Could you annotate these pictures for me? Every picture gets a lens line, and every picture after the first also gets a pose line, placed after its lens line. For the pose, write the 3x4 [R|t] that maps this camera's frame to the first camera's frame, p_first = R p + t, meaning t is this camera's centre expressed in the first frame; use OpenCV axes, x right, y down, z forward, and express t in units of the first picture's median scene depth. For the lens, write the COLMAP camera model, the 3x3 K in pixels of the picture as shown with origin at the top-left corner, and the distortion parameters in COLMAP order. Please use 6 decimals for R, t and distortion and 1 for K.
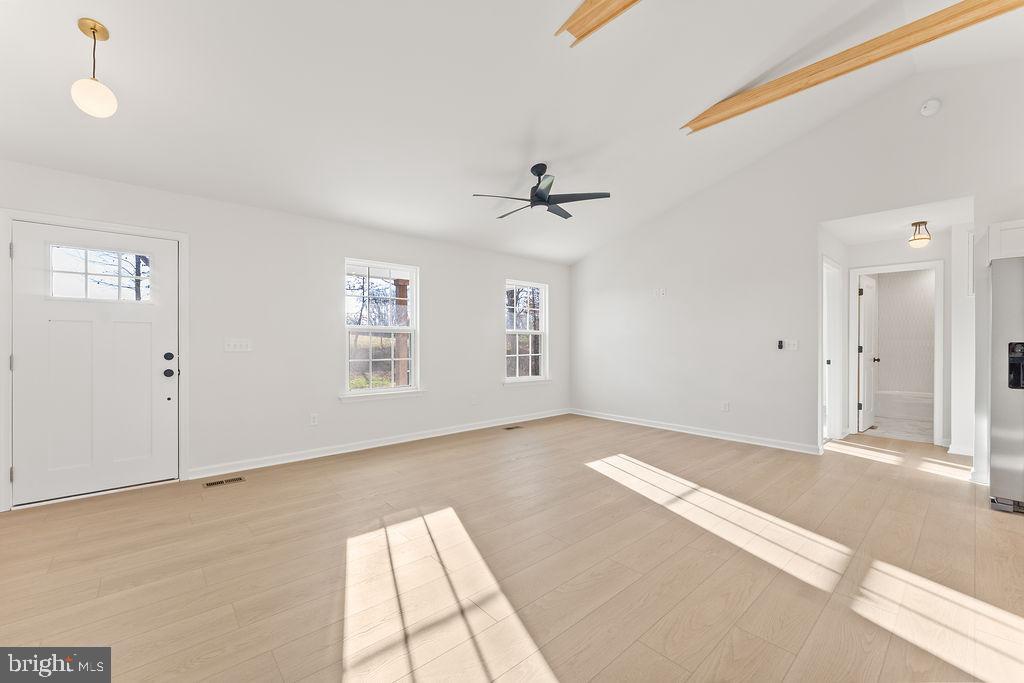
lens RADIAL K [[415.6, 0, 509.6], [0, 415.6, 344.7], [0, 0, 1]] dist [0.003403, -0.000353]
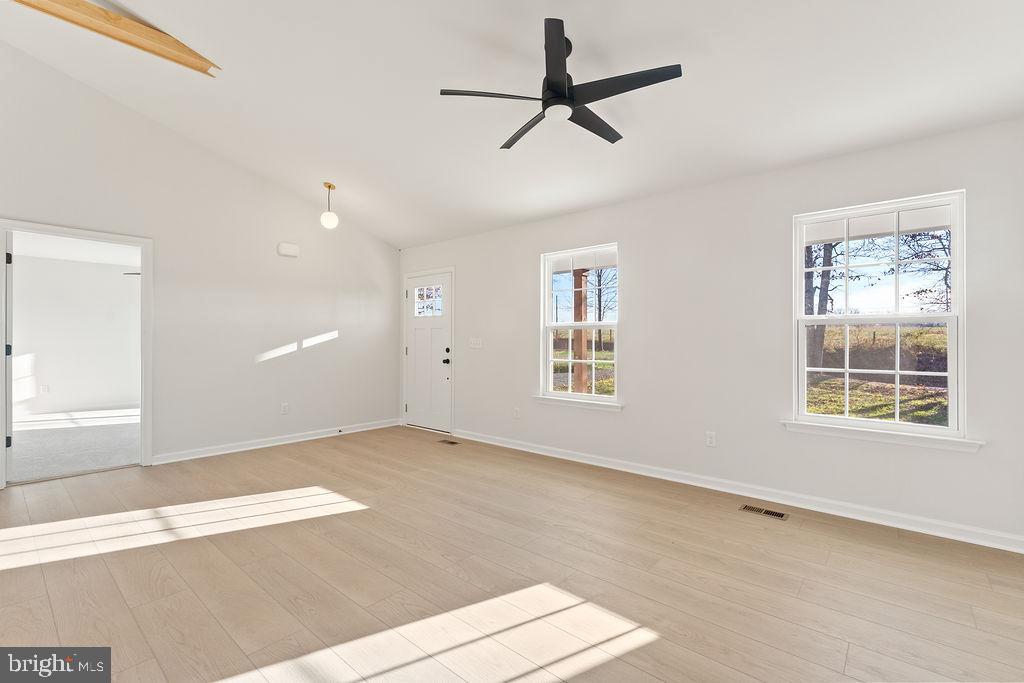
lens RADIAL K [[447.3, 0, 516.9], [0, 447.3, 345.9], [0, 0, 1]] dist [-0.002080, 0.000122]
pose [[0.141041, 0.014446, -0.989898, 0.619402], [-0.006813, 0.999884, 0.013621, -0.008437], [0.989980, 0.004823, 0.141124, 0.769464]]
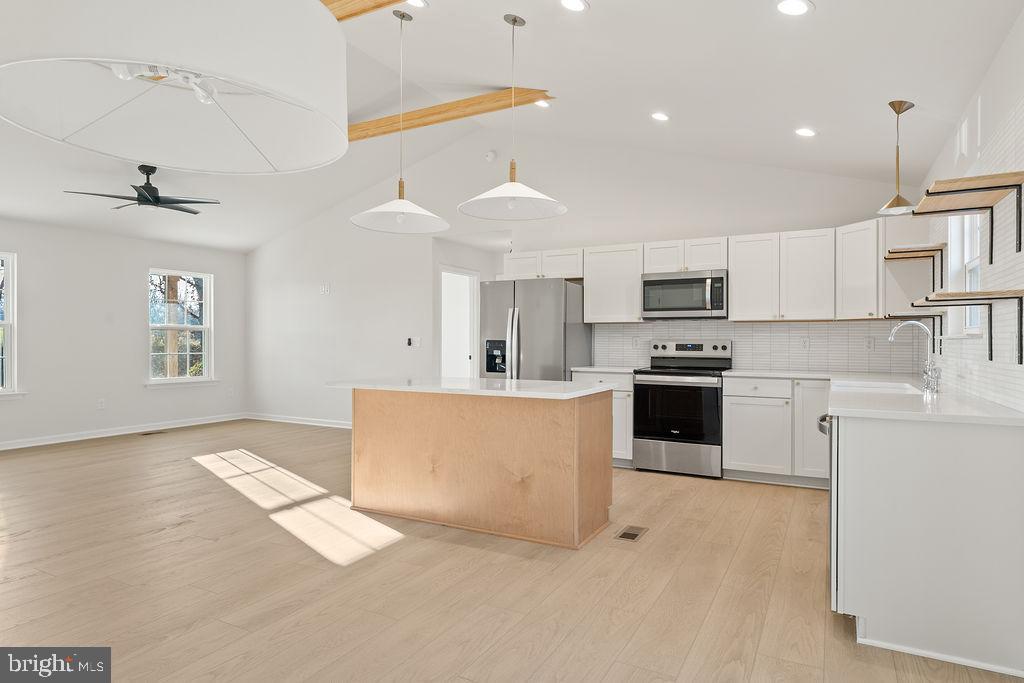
lens RADIAL K [[578.2, 0, 514.0], [0, 578.2, 331.5], [0, 0, 1]] dist [-0.006740, 0.000249]
pose [[0.940773, 0.007912, 0.338945, 0.392586], [-0.003185, 0.999890, -0.014500, -0.007139], [-0.339022, 0.012562, 0.940694, -0.552105]]
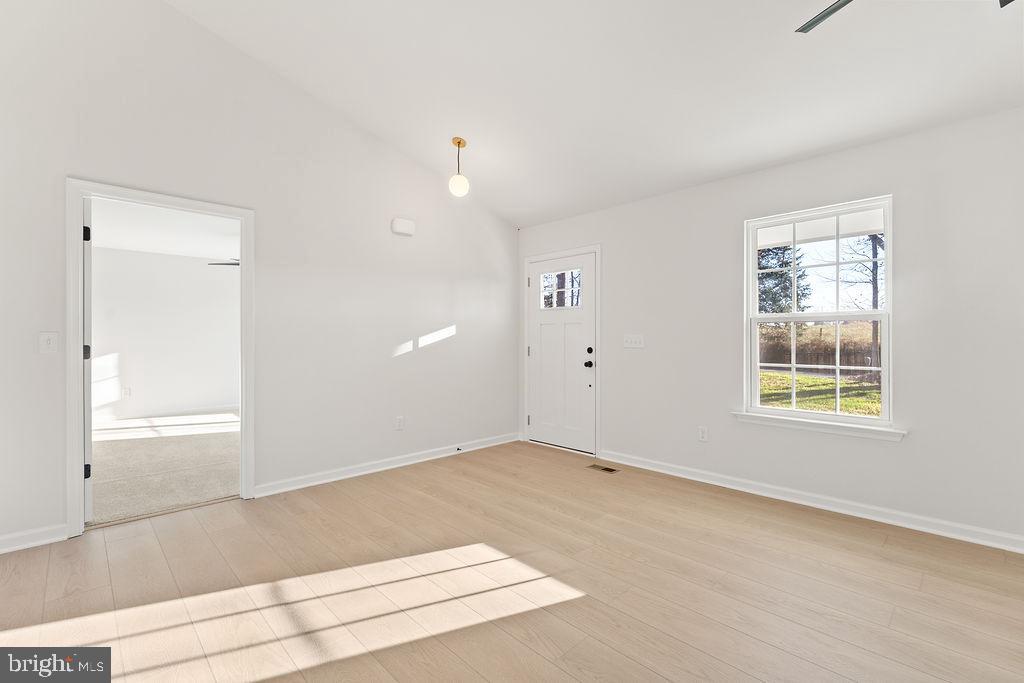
lens RADIAL K [[447.3, 0, 515.6], [0, 447.3, 344.2], [0, 0, 1]] dist [-0.002080, 0.000122]
pose [[0.049796, 0.014125, -0.998660, 0.348279], [-0.004031, 0.999895, 0.013942, -0.005120], [0.998751, 0.003331, 0.049847, 0.544366]]
